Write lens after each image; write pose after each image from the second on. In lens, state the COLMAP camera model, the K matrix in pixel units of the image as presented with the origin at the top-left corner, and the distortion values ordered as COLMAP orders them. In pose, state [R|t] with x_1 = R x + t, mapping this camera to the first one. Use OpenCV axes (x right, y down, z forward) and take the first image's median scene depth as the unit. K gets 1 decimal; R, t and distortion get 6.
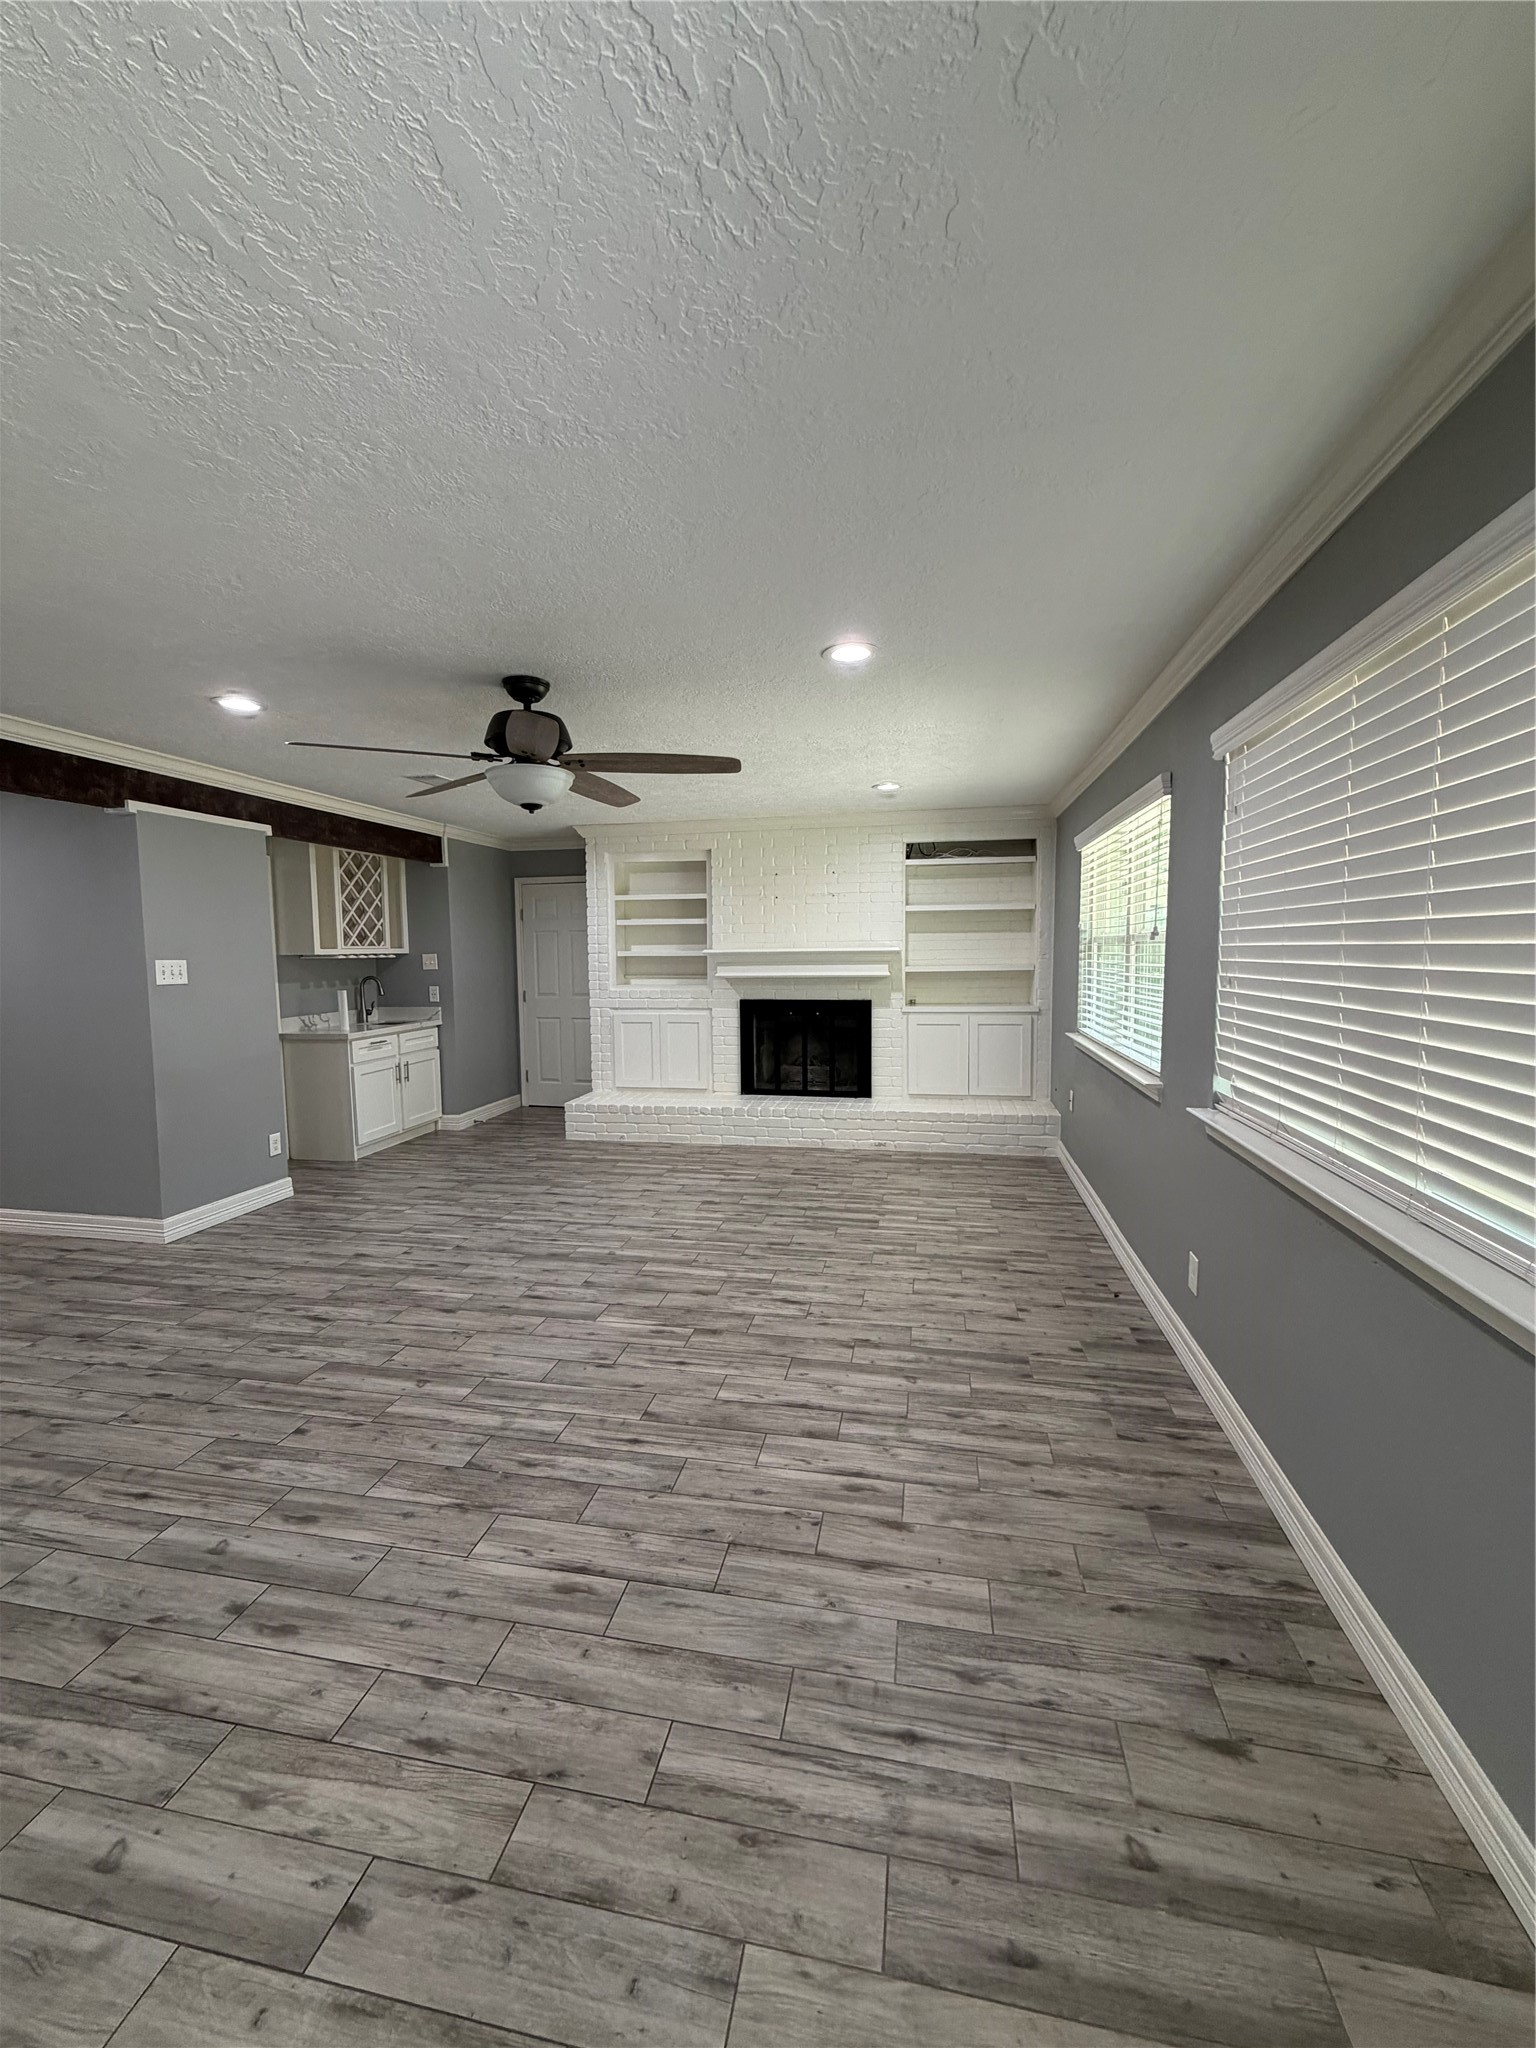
lens RADIAL K [[817.7, 0, 768.7], [0, 817.7, 1016.4], [0, 0, 1]] dist [-0.001305, 0.000967]
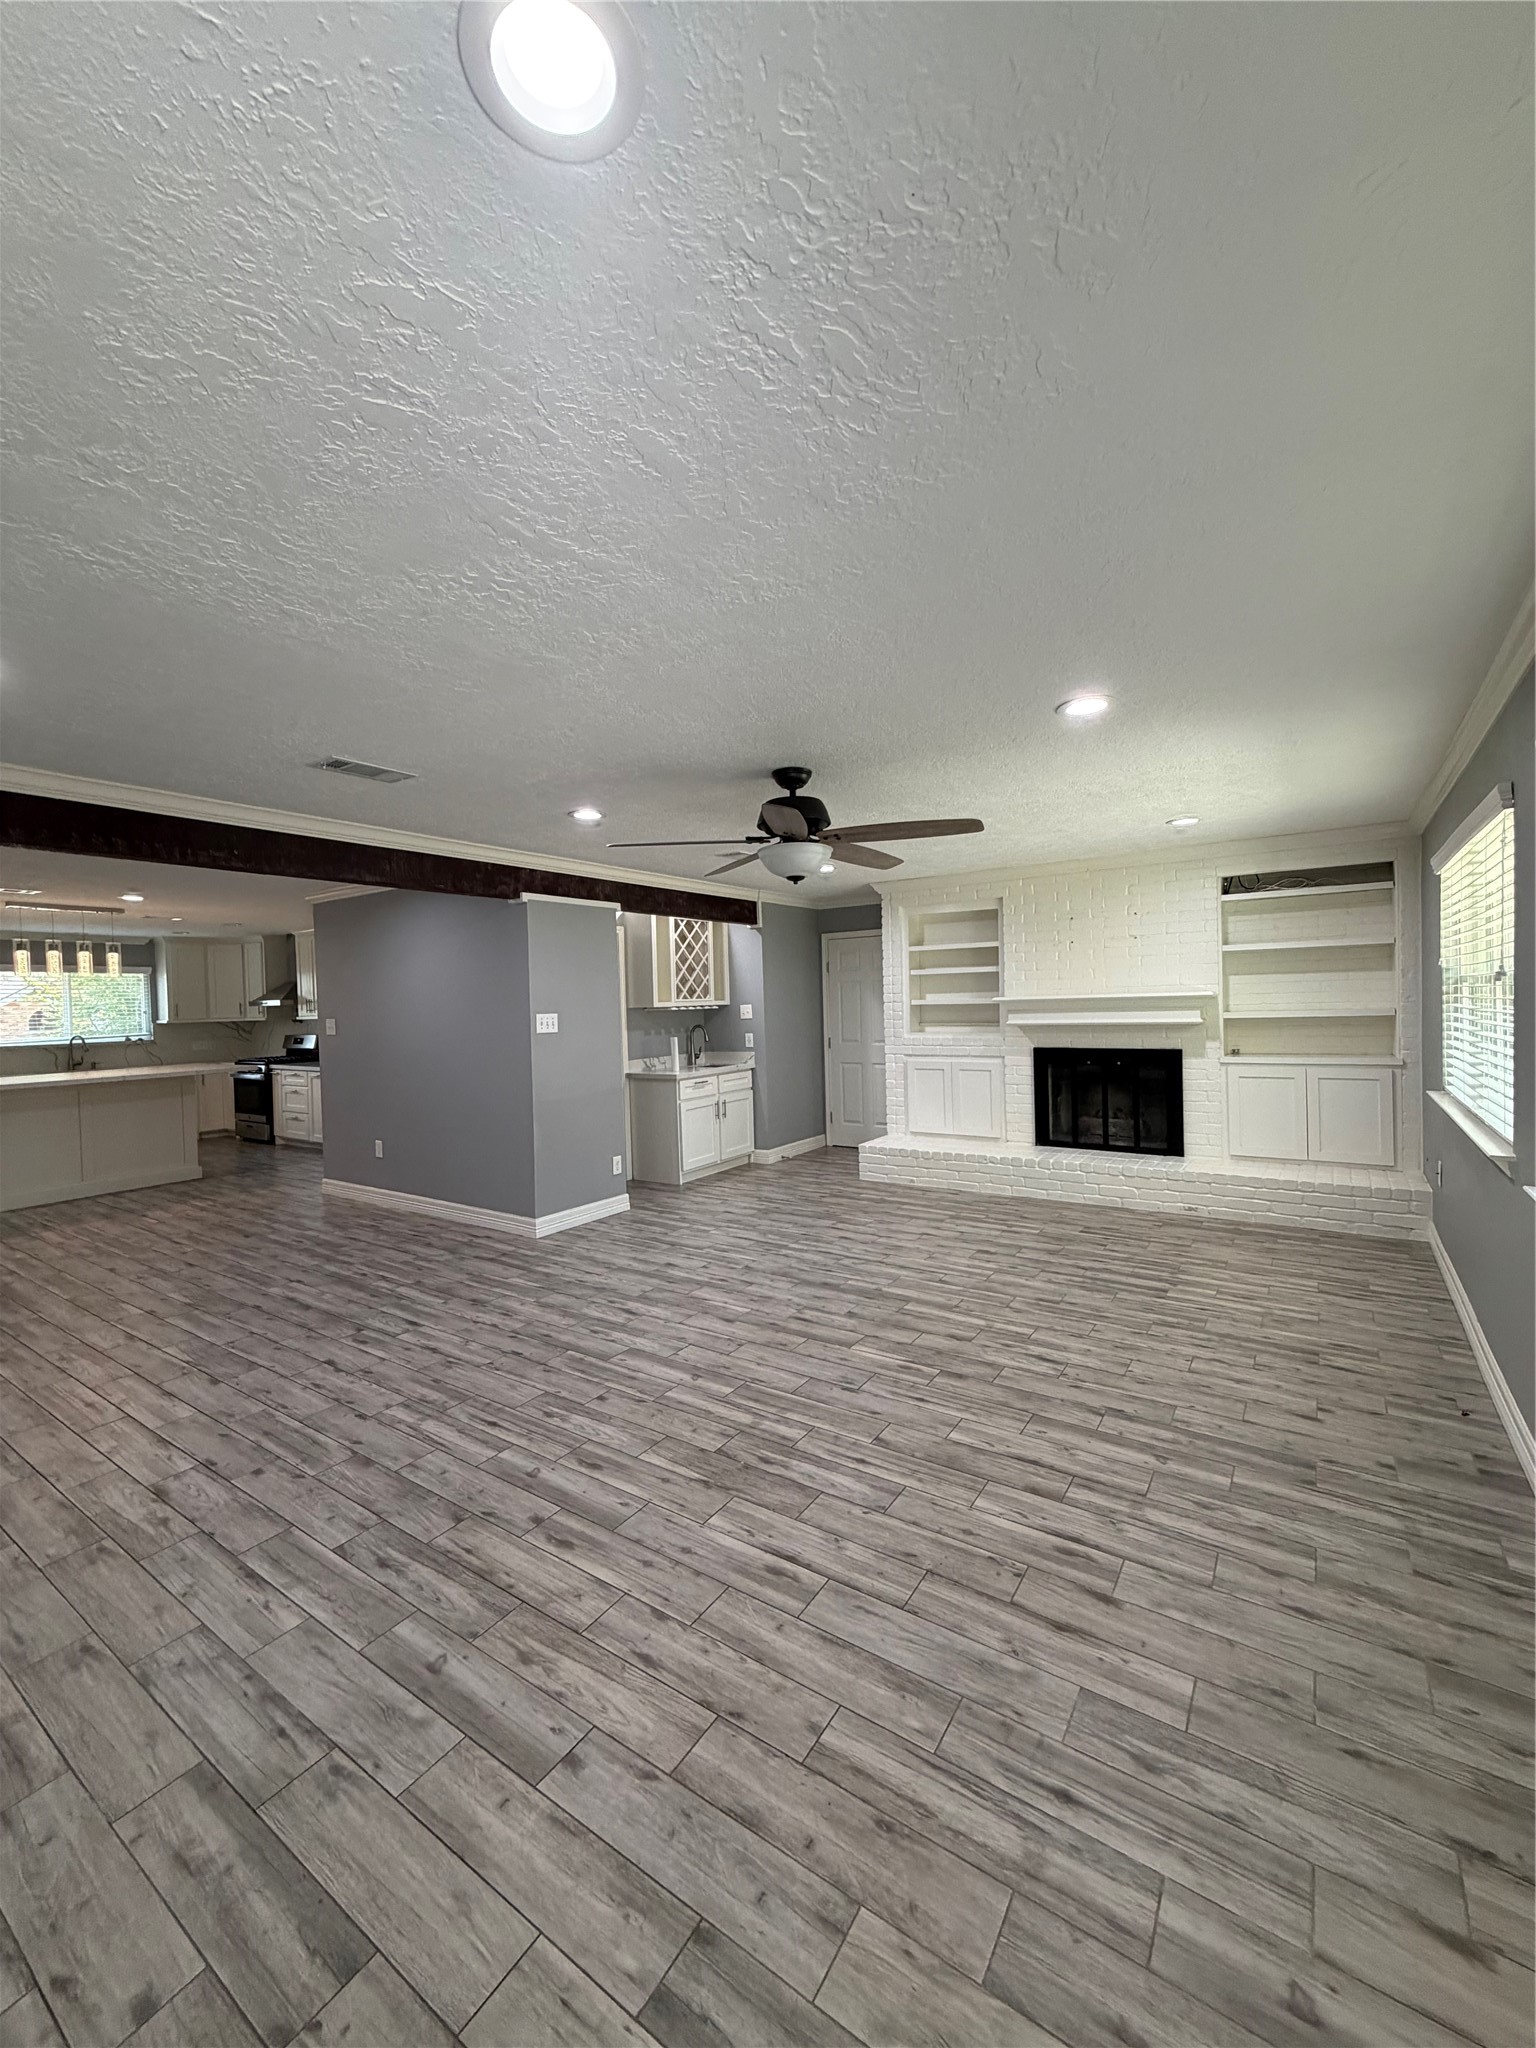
lens RADIAL K [[817.7, 0, 768.7], [0, 817.7, 1016.4], [0, 0, 1]] dist [-0.001305, 0.000967]
pose [[0.920885, -0.007257, -0.389767, 0.125151], [-0.014395, 0.998512, -0.052600, -0.004053], [0.389569, 0.054049, 0.919410, -0.055918]]
